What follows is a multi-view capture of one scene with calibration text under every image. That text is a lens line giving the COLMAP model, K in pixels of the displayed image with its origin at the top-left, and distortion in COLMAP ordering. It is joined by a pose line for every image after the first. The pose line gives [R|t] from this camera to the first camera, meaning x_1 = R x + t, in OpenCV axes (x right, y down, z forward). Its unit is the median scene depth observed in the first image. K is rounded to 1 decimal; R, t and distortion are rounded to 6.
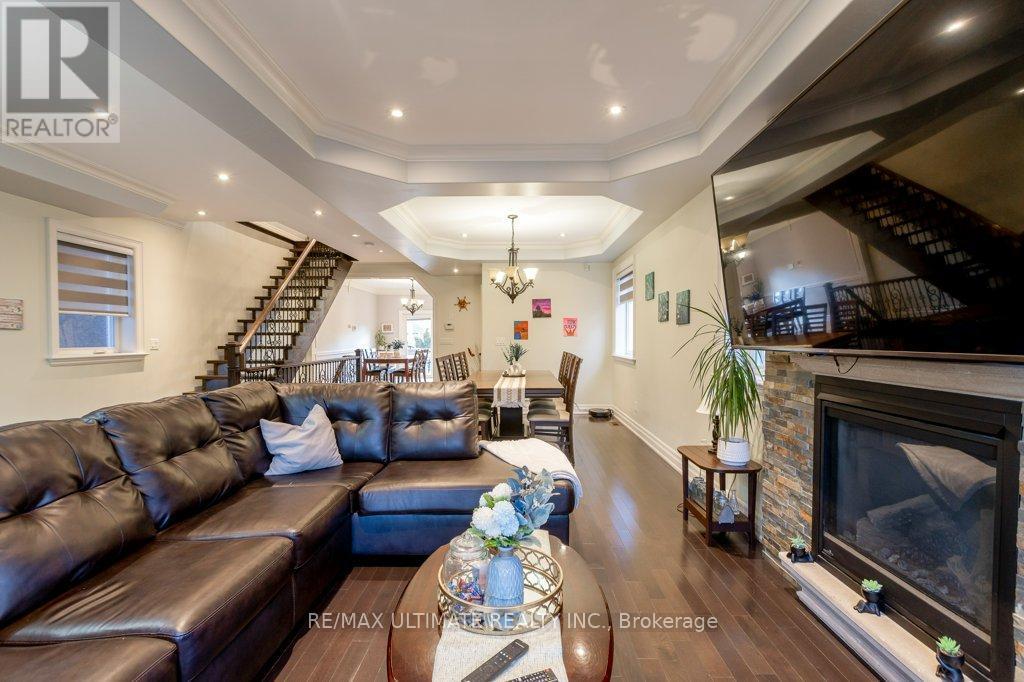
lens RADIAL K [[462.3, 0, 512.0], [0, 462.3, 344.4], [0, 0, 1]] dist [-0.000682, 0.000275]
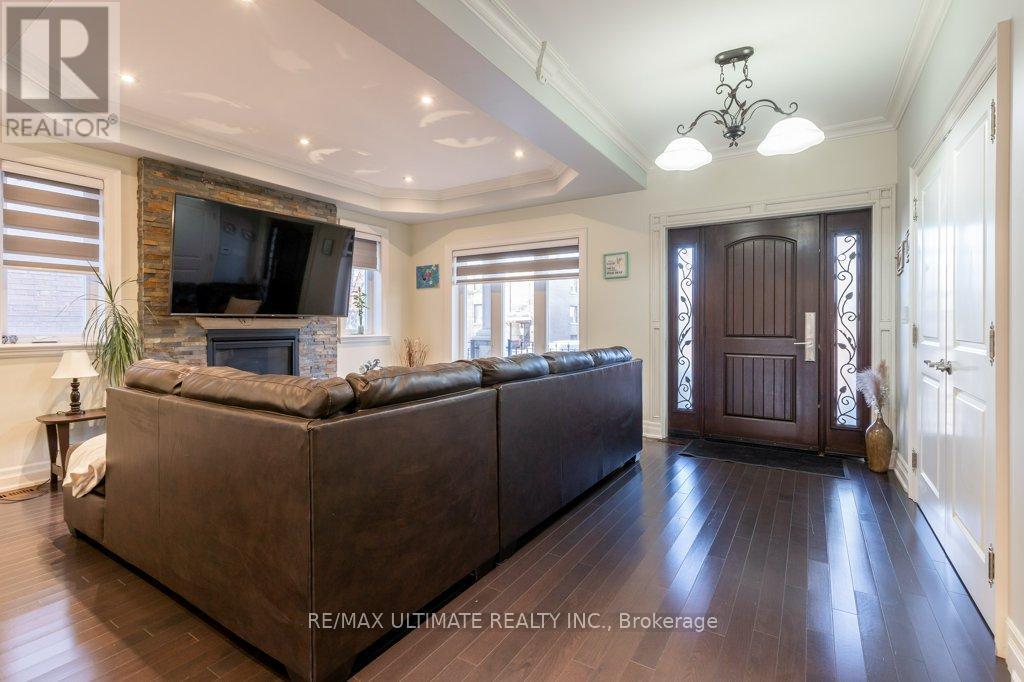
lens RADIAL K [[464.8, 0, 512.3], [0, 464.8, 321.6], [0, 0, 1]] dist [0.001085, 0.000276]
pose [[-0.851250, -0.003900, 0.524746, -0.476210], [0.005075, 0.999864, 0.015664, 0.004091], [-0.524735, 0.015997, -0.851115, 0.668241]]
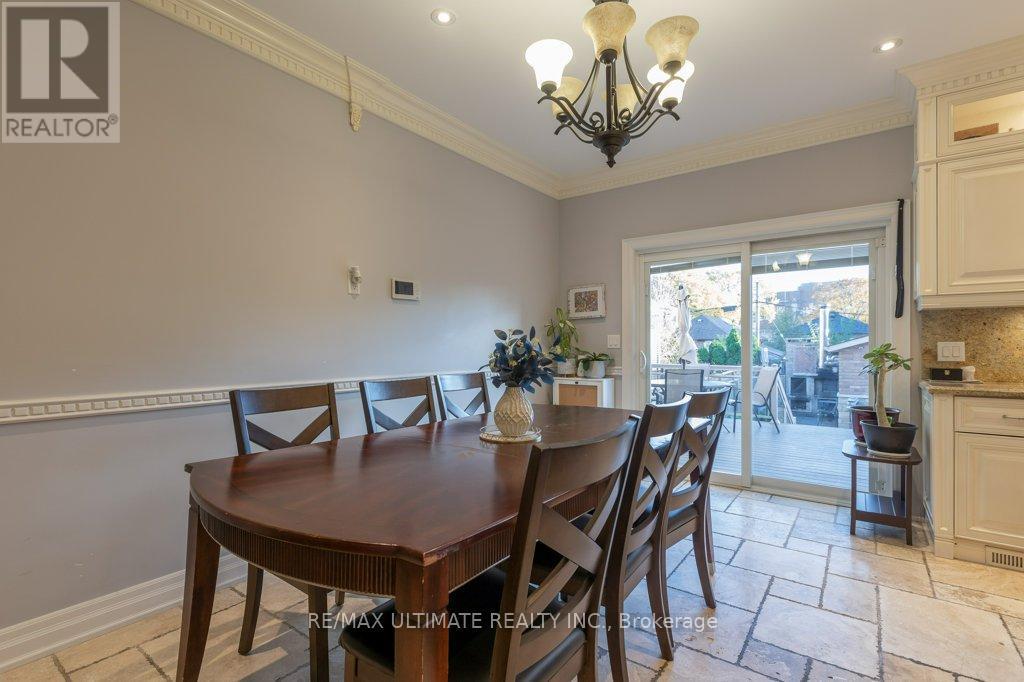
lens RADIAL K [[474.0, 0, 513.6], [0, 474.0, 344.5], [0, 0, 1]] dist [-0.000849, 0.000777]
pose [[0.814327, -0.000118, -0.580406, -0.279567], [-0.010226, 0.999842, -0.014551, -0.004271], [0.580316, 0.017784, 0.814197, 1.585534]]
